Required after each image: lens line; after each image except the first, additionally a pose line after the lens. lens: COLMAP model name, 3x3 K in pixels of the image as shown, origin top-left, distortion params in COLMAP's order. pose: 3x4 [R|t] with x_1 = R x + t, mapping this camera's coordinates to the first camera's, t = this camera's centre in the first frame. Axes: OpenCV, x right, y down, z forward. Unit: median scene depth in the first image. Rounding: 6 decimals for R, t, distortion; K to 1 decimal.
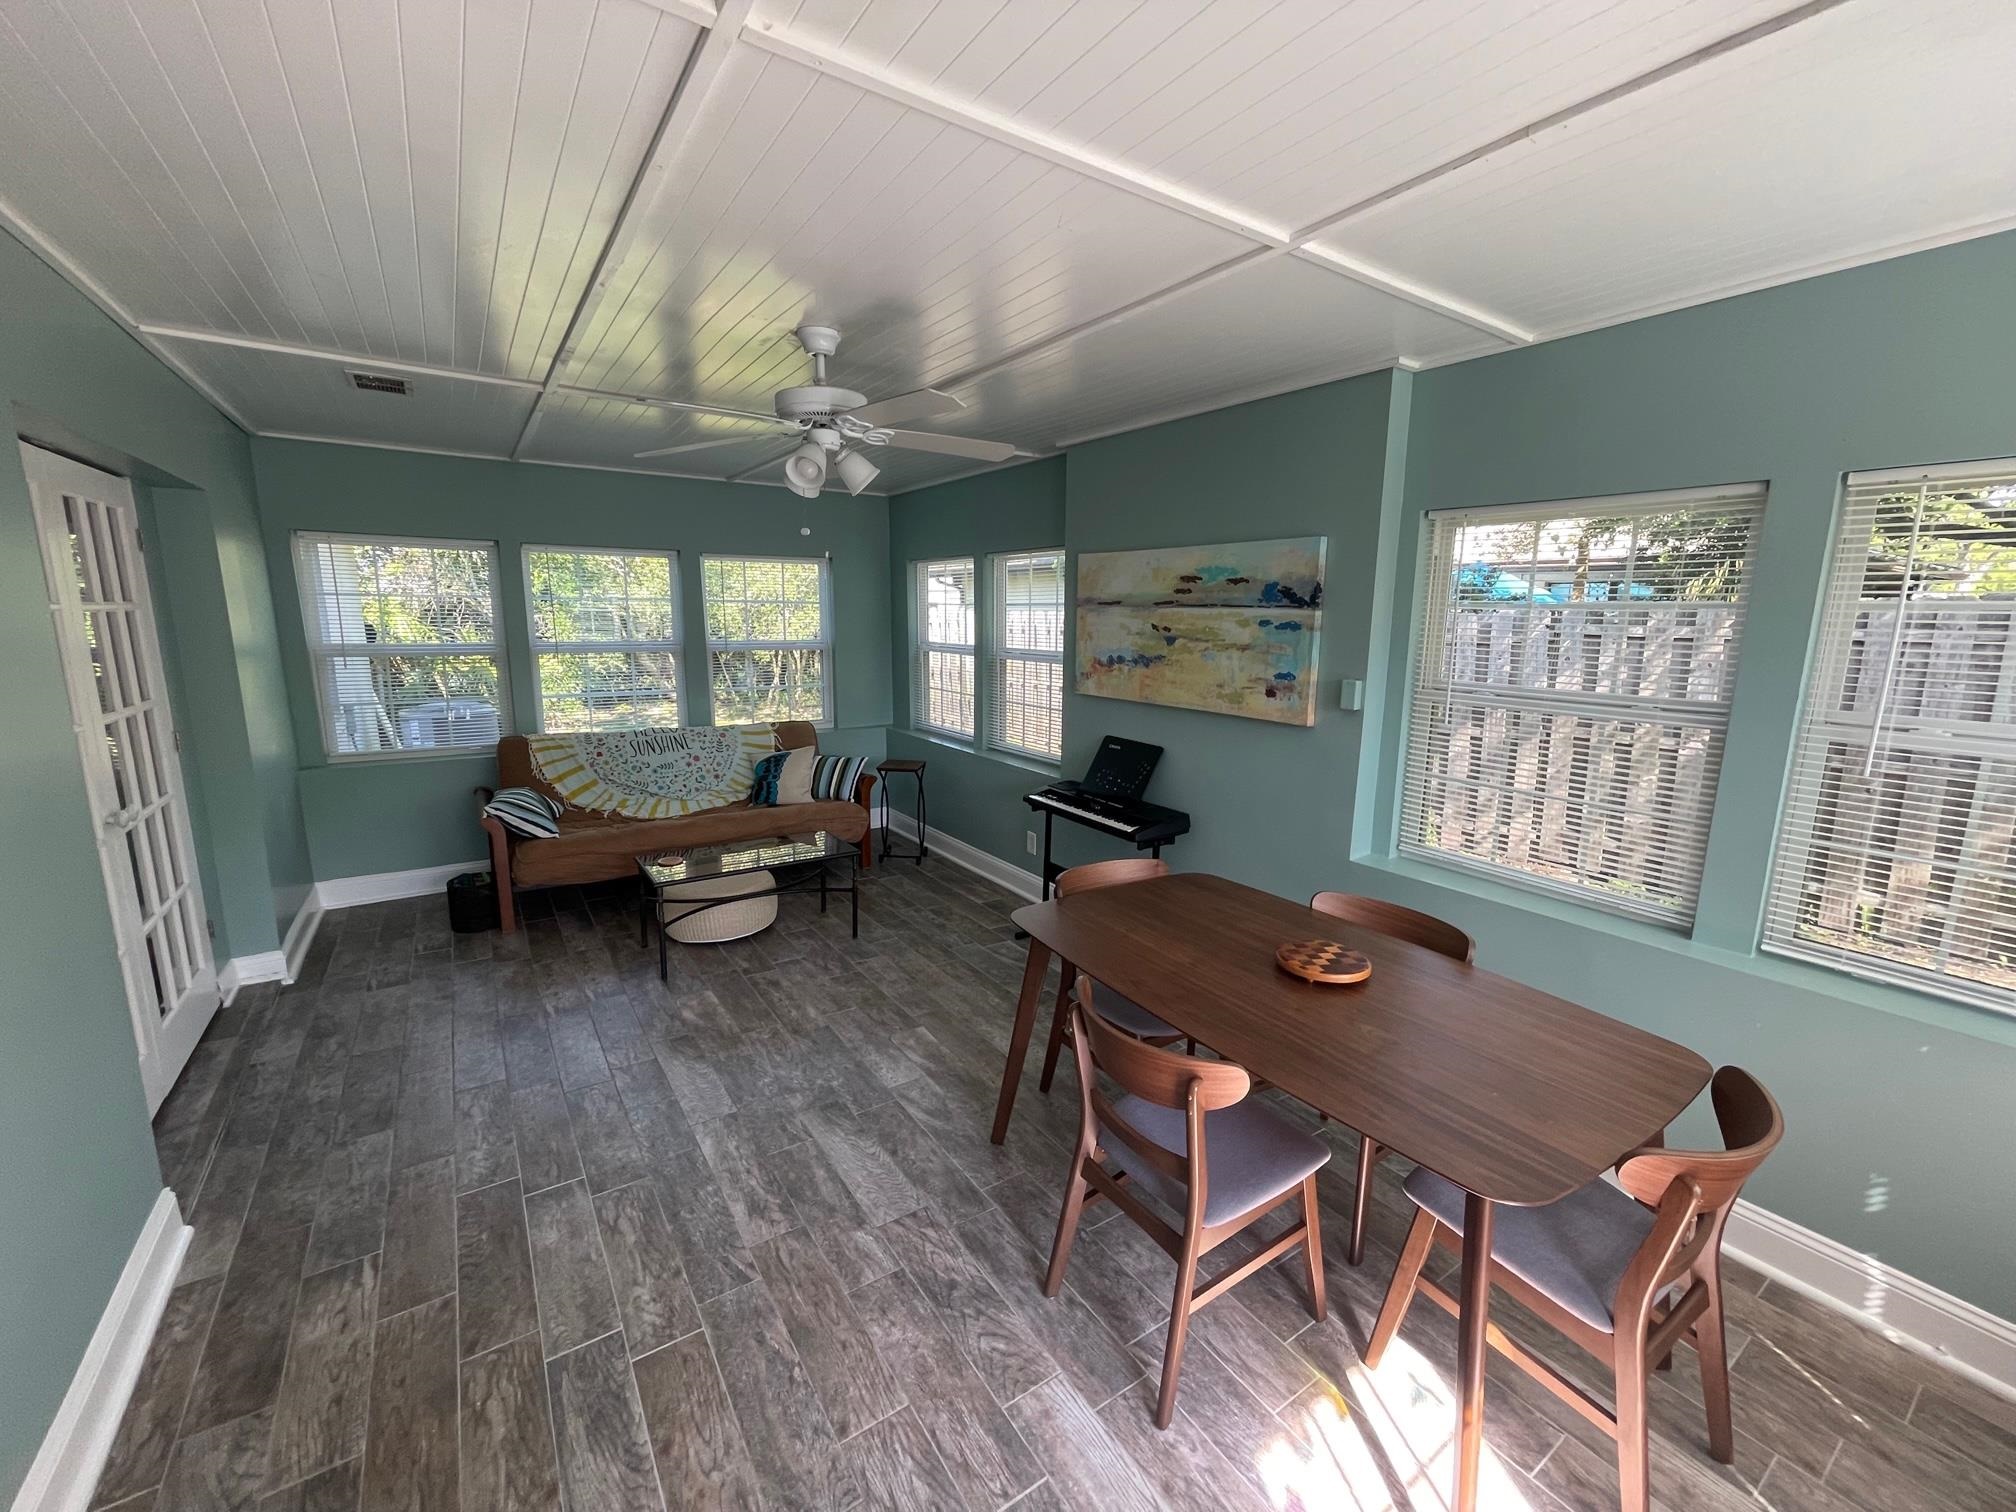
lens RADIAL K [[813.6, 0, 1008.0], [0, 813.6, 756.0], [0, 0, 1]] dist [-0.001598, -0.000034]
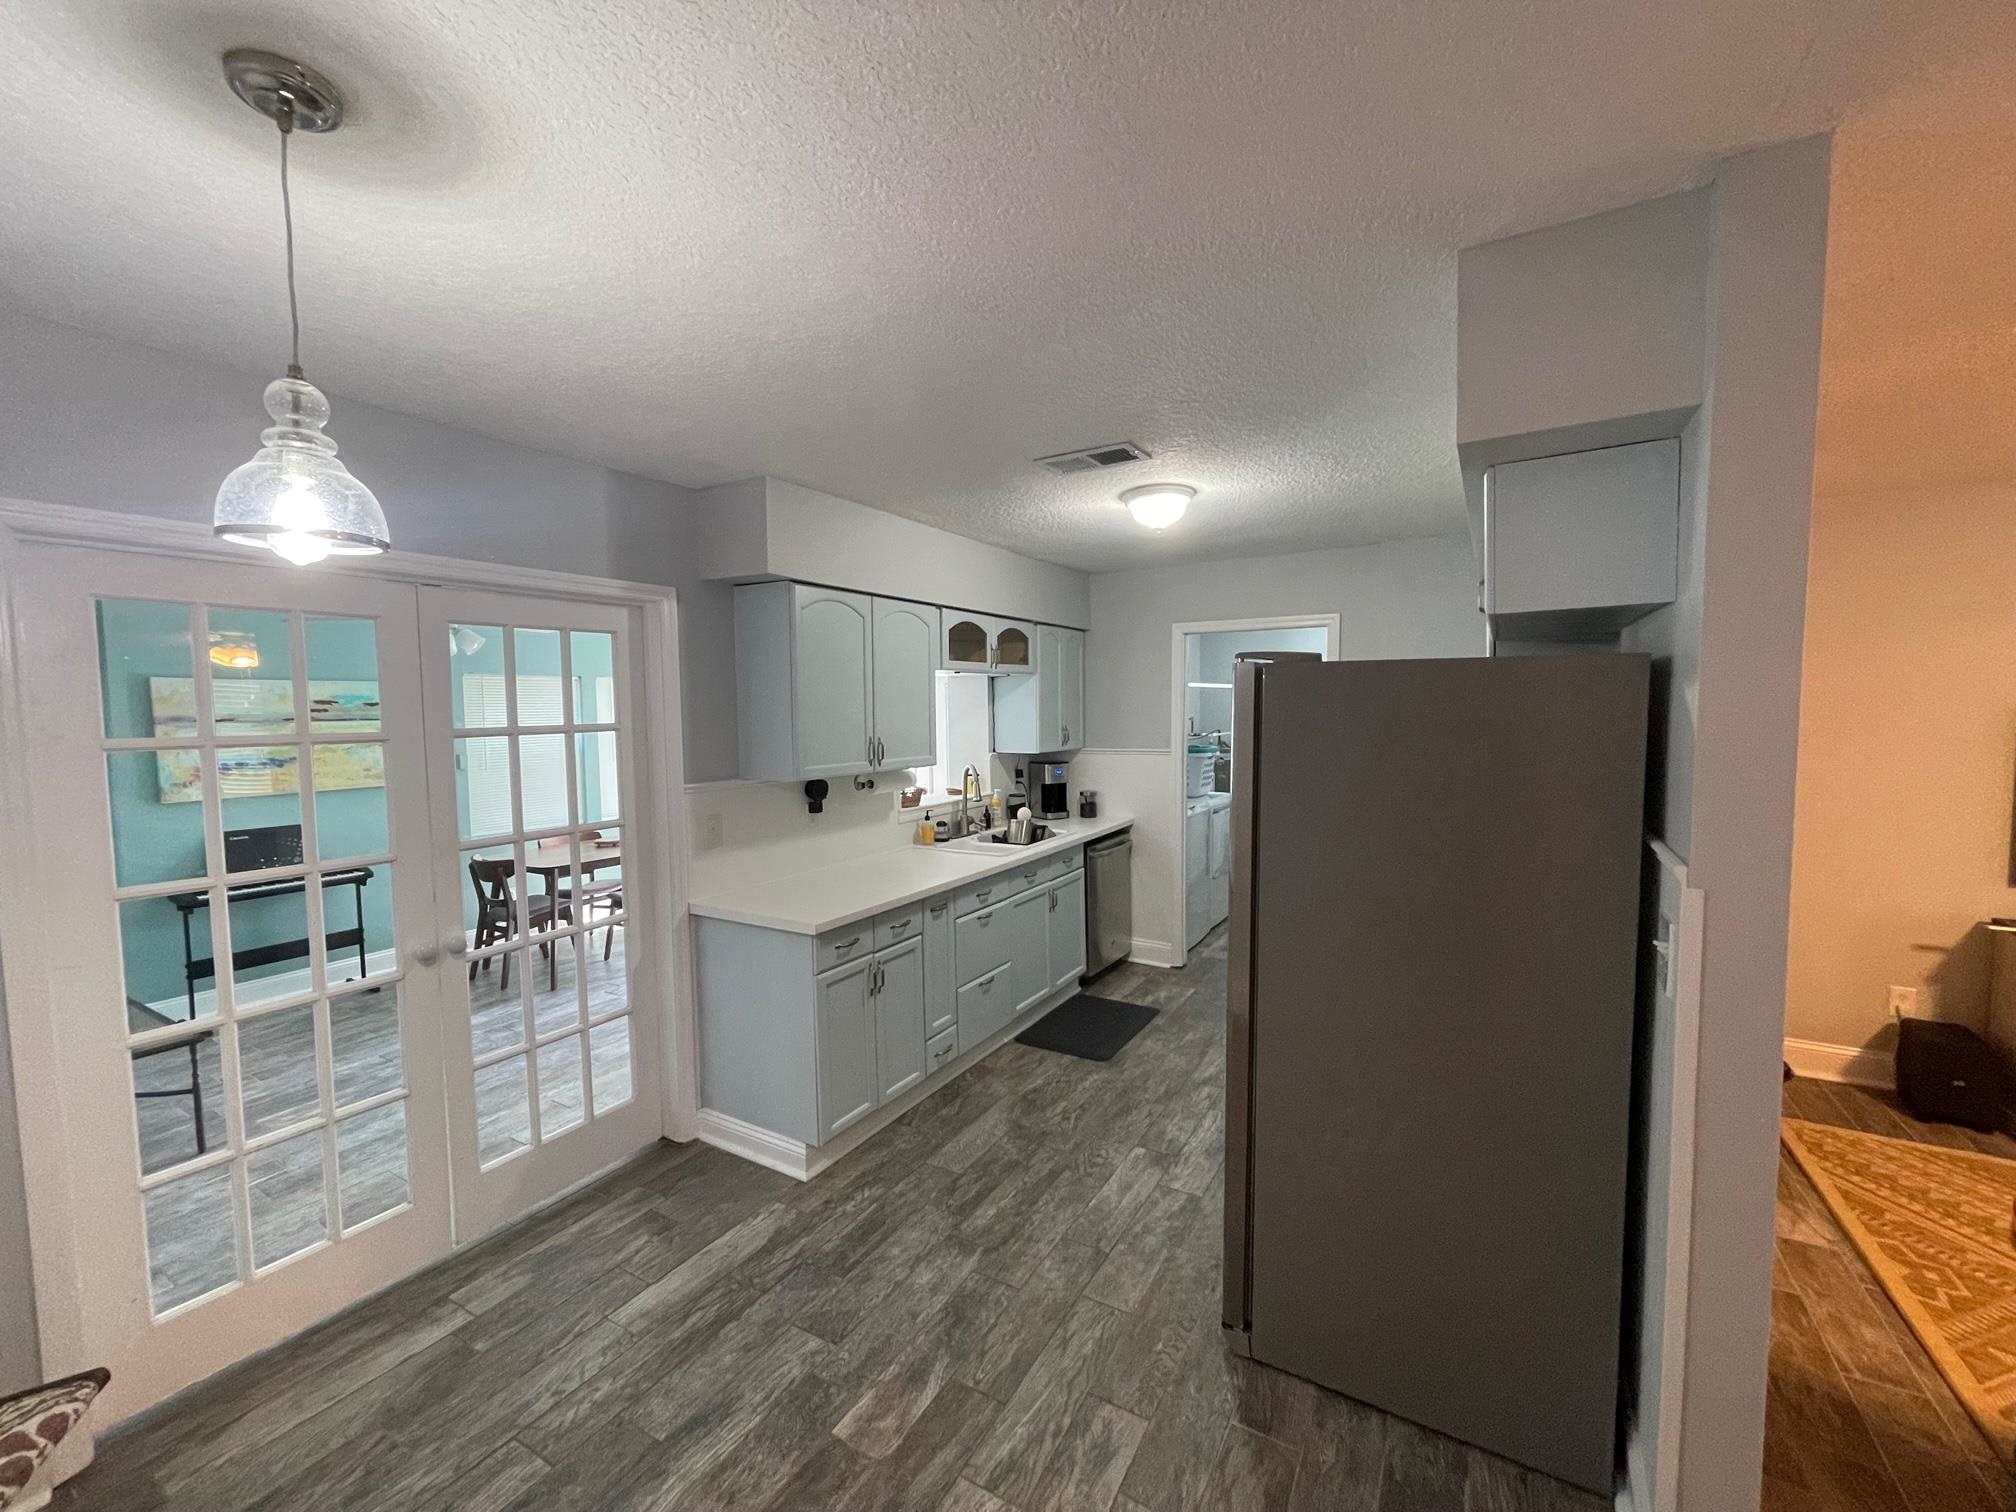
lens RADIAL K [[813.6, 0, 1008.0], [0, 813.6, 756.0], [0, 0, 1]] dist [-0.001598, -0.000034]
pose [[-0.425667, -0.063571, 0.902644, -1.560950], [0.166753, 0.974934, 0.147300, -0.127384], [-0.889383, 0.213219, -0.404396, 0.493249]]
